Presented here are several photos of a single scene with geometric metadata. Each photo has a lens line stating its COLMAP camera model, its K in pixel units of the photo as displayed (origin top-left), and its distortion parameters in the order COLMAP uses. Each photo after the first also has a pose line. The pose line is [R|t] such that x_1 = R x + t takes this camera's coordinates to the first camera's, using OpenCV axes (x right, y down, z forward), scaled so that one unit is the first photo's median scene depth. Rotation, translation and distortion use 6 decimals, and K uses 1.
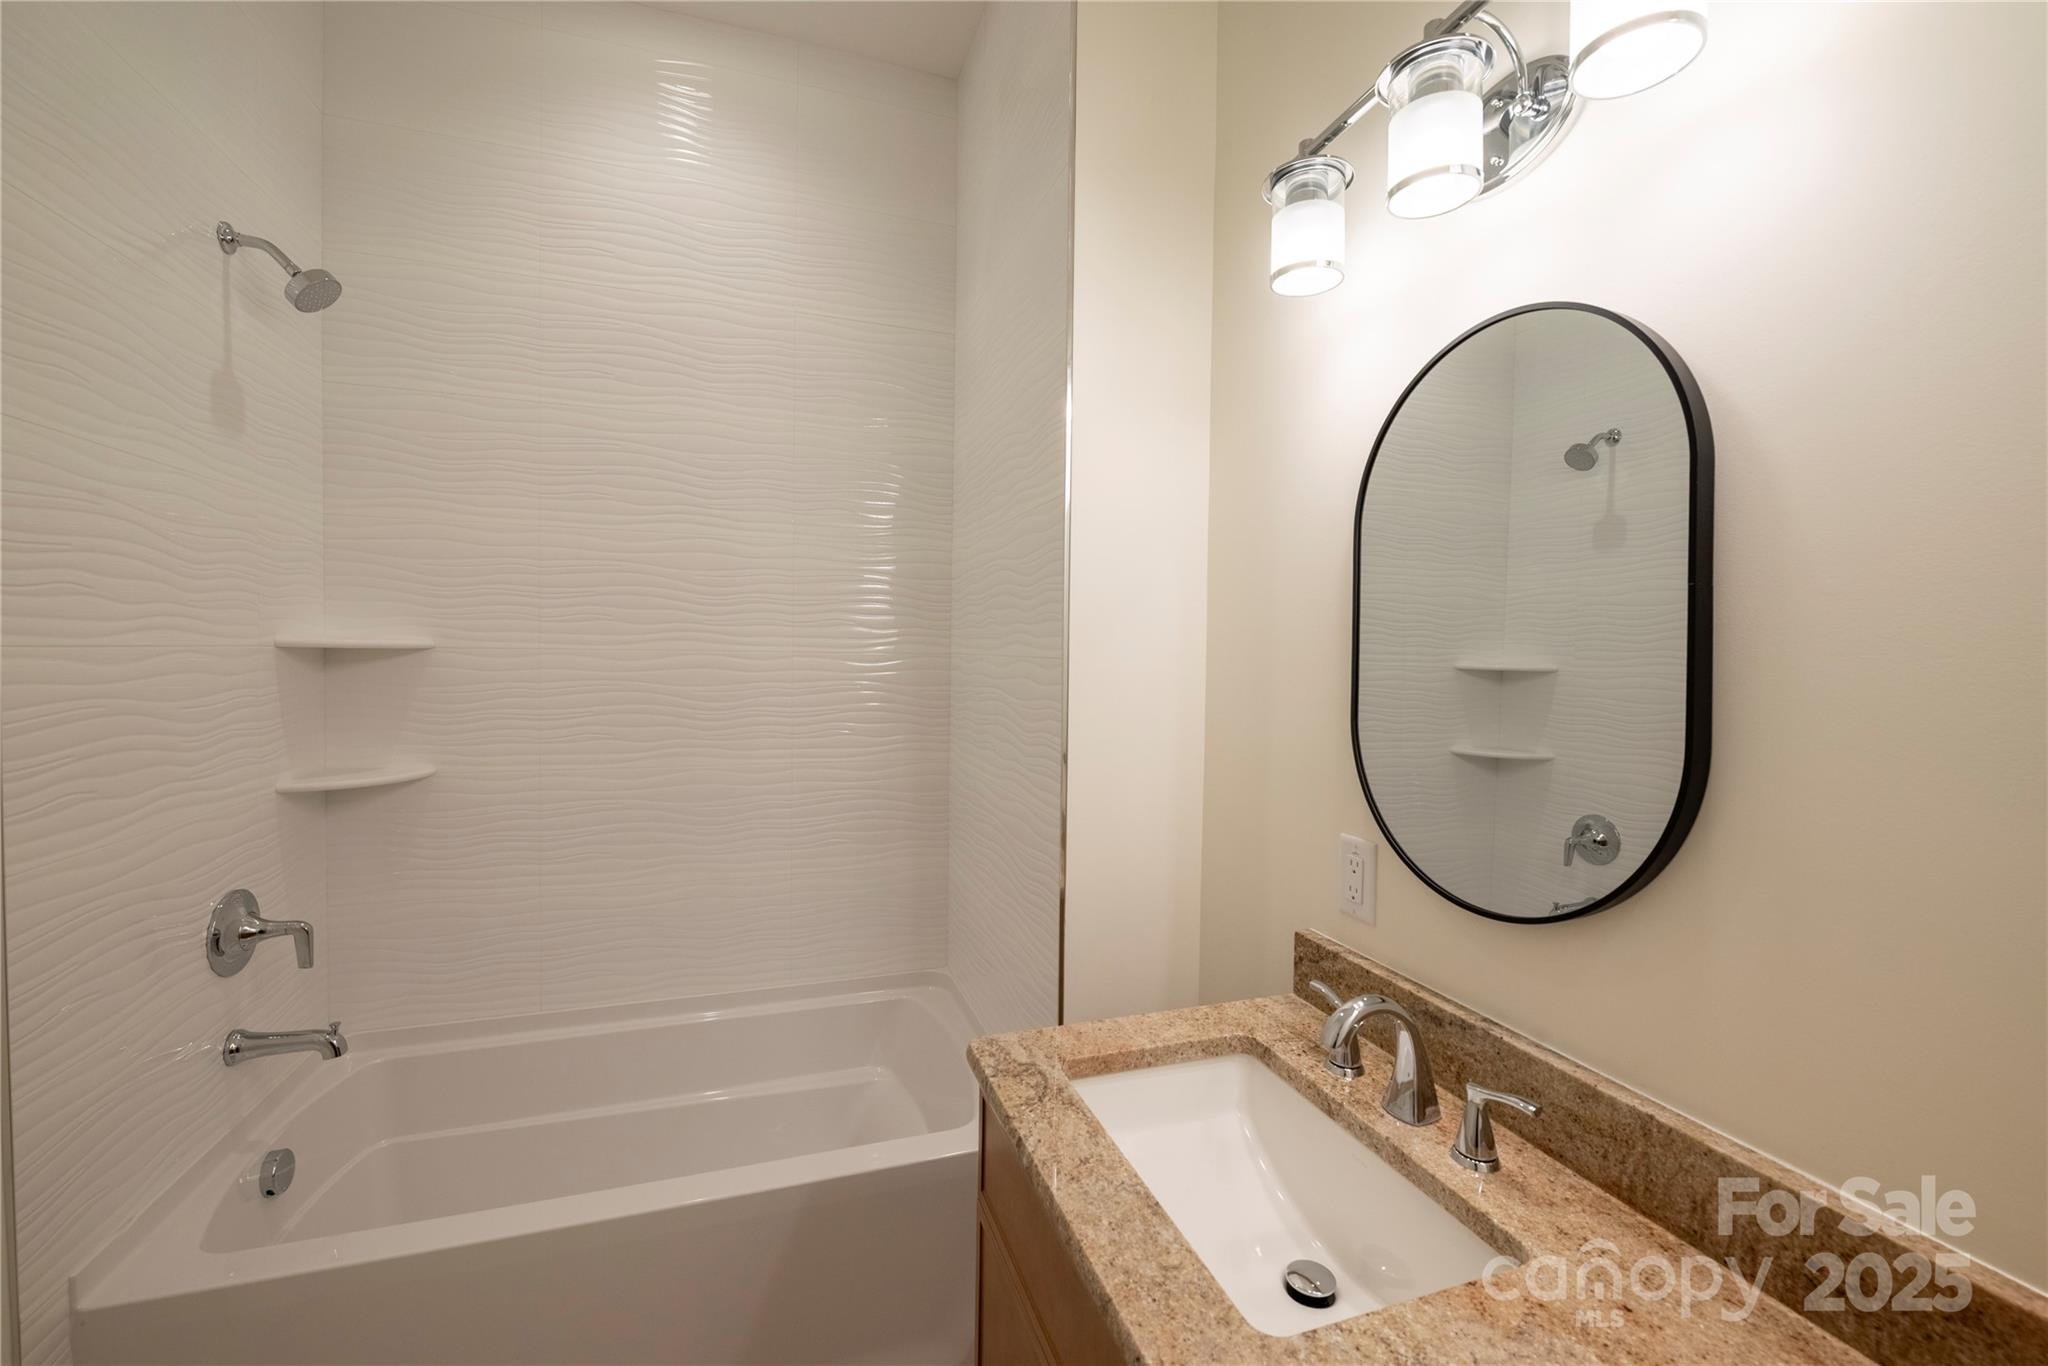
lens RADIAL K [[797.6, 0, 1024.0], [0, 797.6, 683.0], [0, 0, 1]] dist [0.000161, 0.000058]
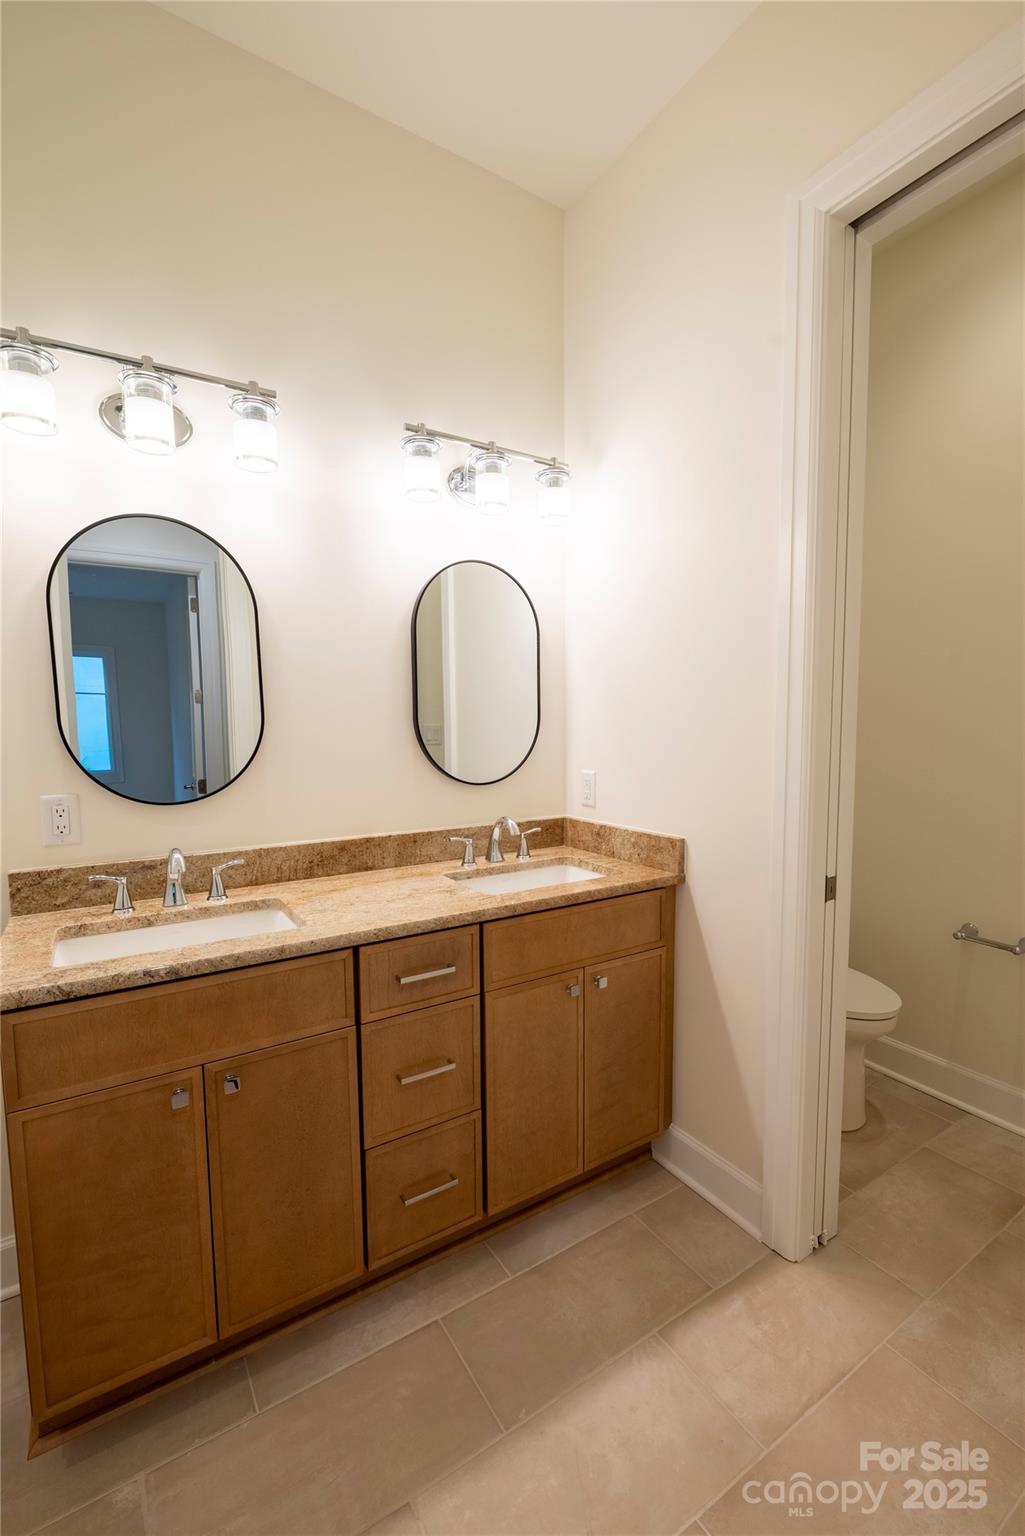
lens RADIAL K [[598.2, 0, 512.5], [0, 598.2, 768.0], [0, 0, 1]] dist [0.000161, 0.000058]
pose [[-0.205823, -0.095230, 0.973945, -1.077087], [0.029592, 0.994193, 0.103463, 0.052840], [-0.978142, 0.050116, -0.201809, 0.416340]]
